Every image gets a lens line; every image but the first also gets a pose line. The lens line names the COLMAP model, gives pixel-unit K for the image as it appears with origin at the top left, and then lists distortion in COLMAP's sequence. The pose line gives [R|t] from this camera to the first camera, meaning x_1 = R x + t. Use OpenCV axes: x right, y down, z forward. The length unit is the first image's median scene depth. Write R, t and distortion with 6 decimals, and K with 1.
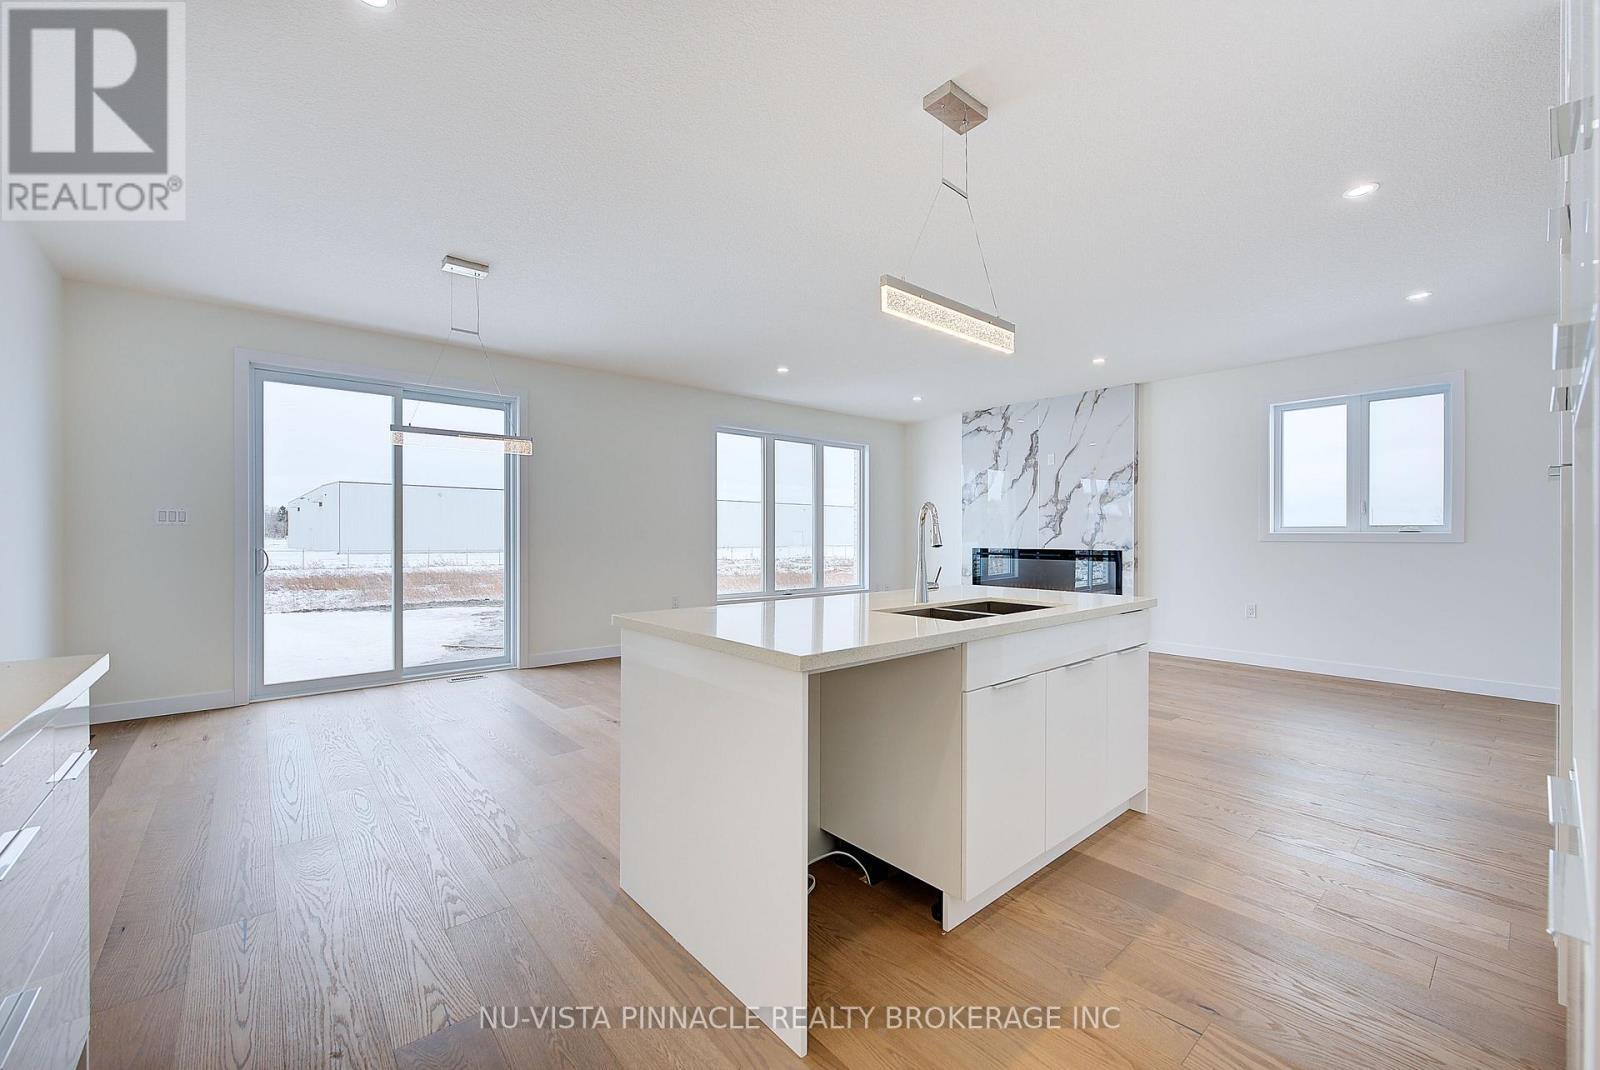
lens RADIAL K [[636.7, 0, 800.8], [0, 636.7, 537.3], [0, 0, 1]] dist [-0.000684, -0.000202]
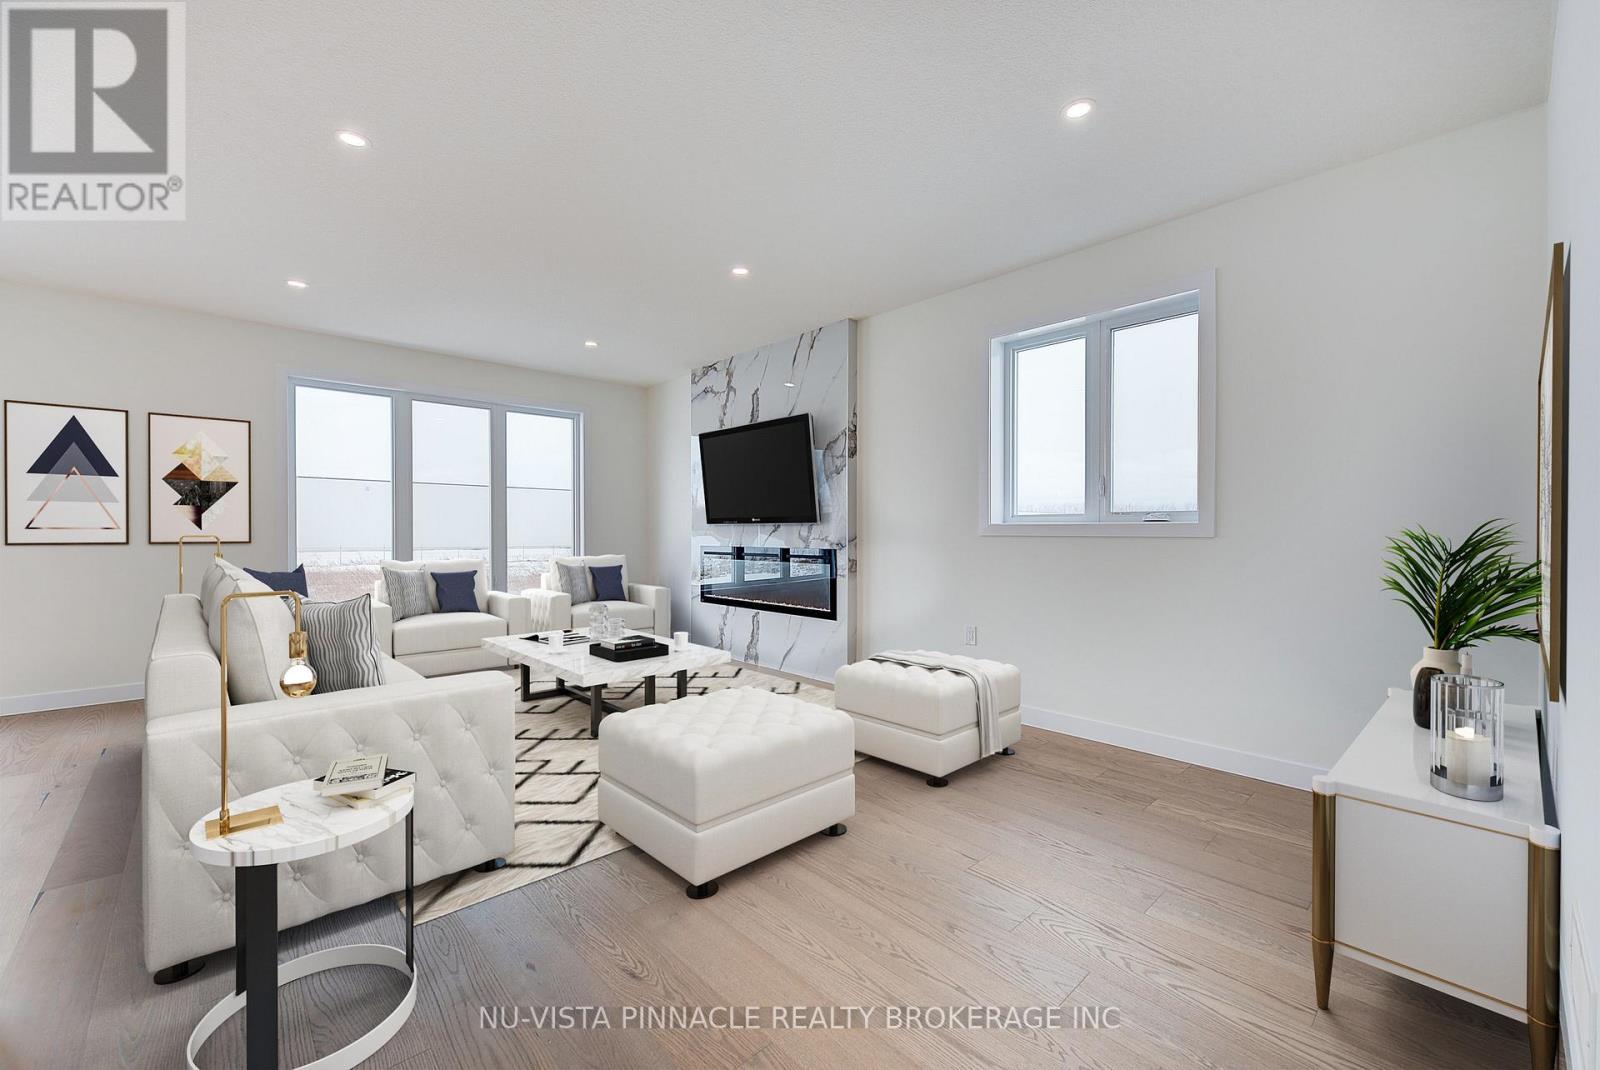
lens RADIAL K [[653.1, 0, 798.6], [0, 653.1, 535.4], [0, 0, 1]] dist [-0.000060, 0.000003]
pose [[0.999457, 0.000288, 0.032943, 0.391902], [-0.000313, 1.000000, 0.000760, 0.004117], [-0.032943, -0.000770, 0.999457, 0.227880]]
